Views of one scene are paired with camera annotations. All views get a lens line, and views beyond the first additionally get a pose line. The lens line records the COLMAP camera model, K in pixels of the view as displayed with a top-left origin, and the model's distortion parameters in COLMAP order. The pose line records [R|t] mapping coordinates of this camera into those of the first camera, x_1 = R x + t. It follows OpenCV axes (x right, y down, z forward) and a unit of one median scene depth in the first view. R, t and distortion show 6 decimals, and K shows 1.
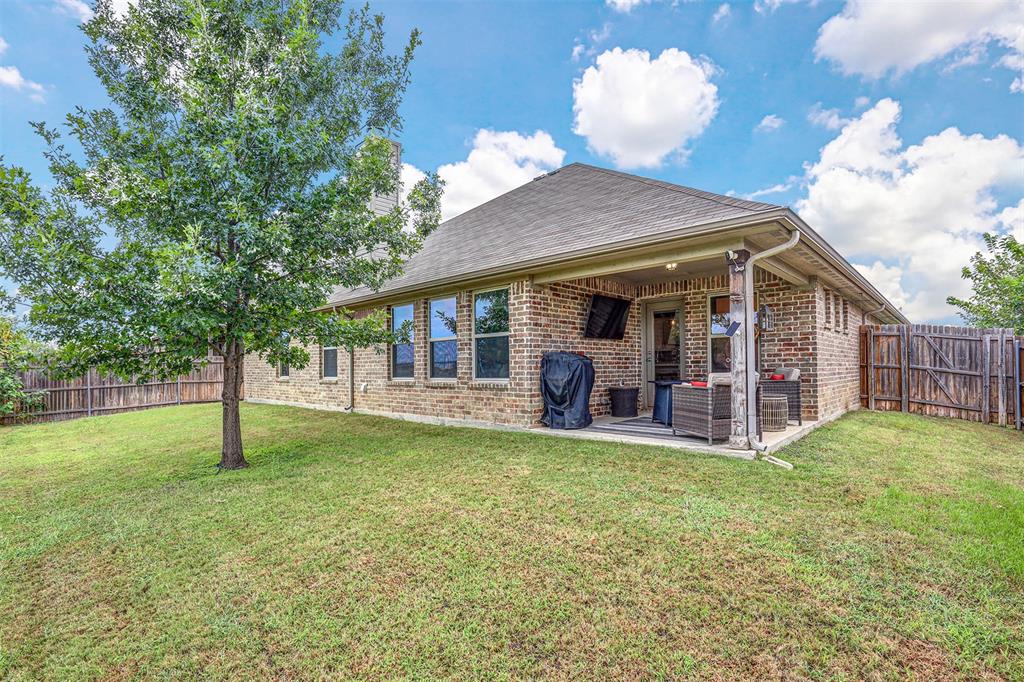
lens RADIAL K [[476.5, 0, 514.1], [0, 476.5, 365.0], [0, 0, 1]] dist [-0.025028, 0.002143]
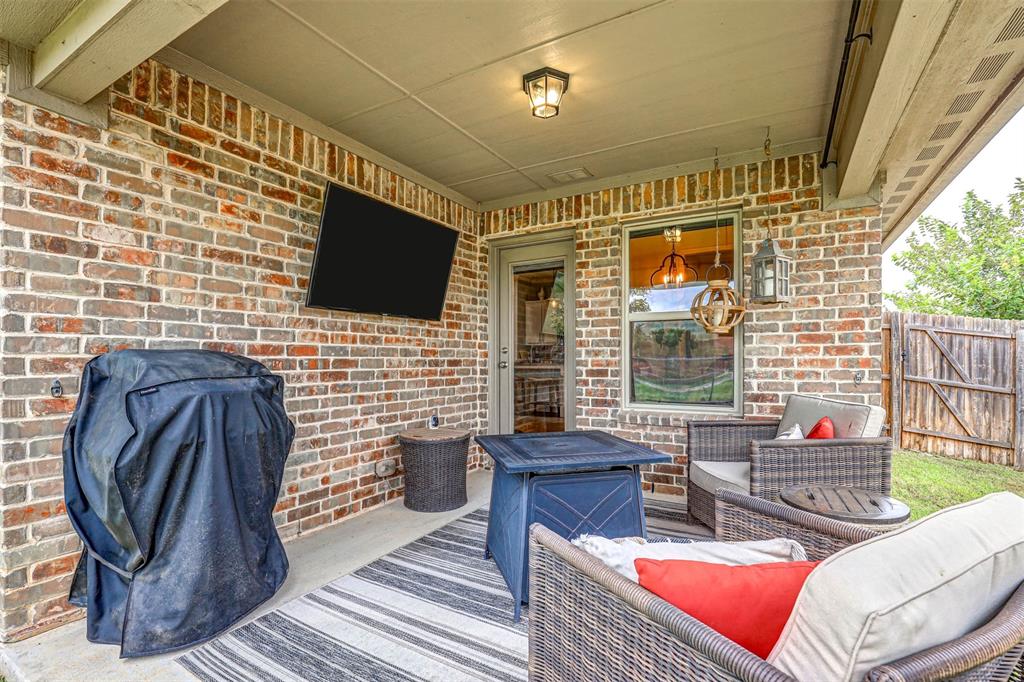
lens RADIAL K [[476.5, 0, 505.3], [0, 476.5, 359.9], [0, 0, 1]] dist [-0.025028, 0.002143]
pose [[0.976542, 0.010507, 0.215069, 0.277454], [-0.011811, 0.999919, 0.004782, -0.028372], [-0.215001, -0.007210, 0.976587, 0.802375]]
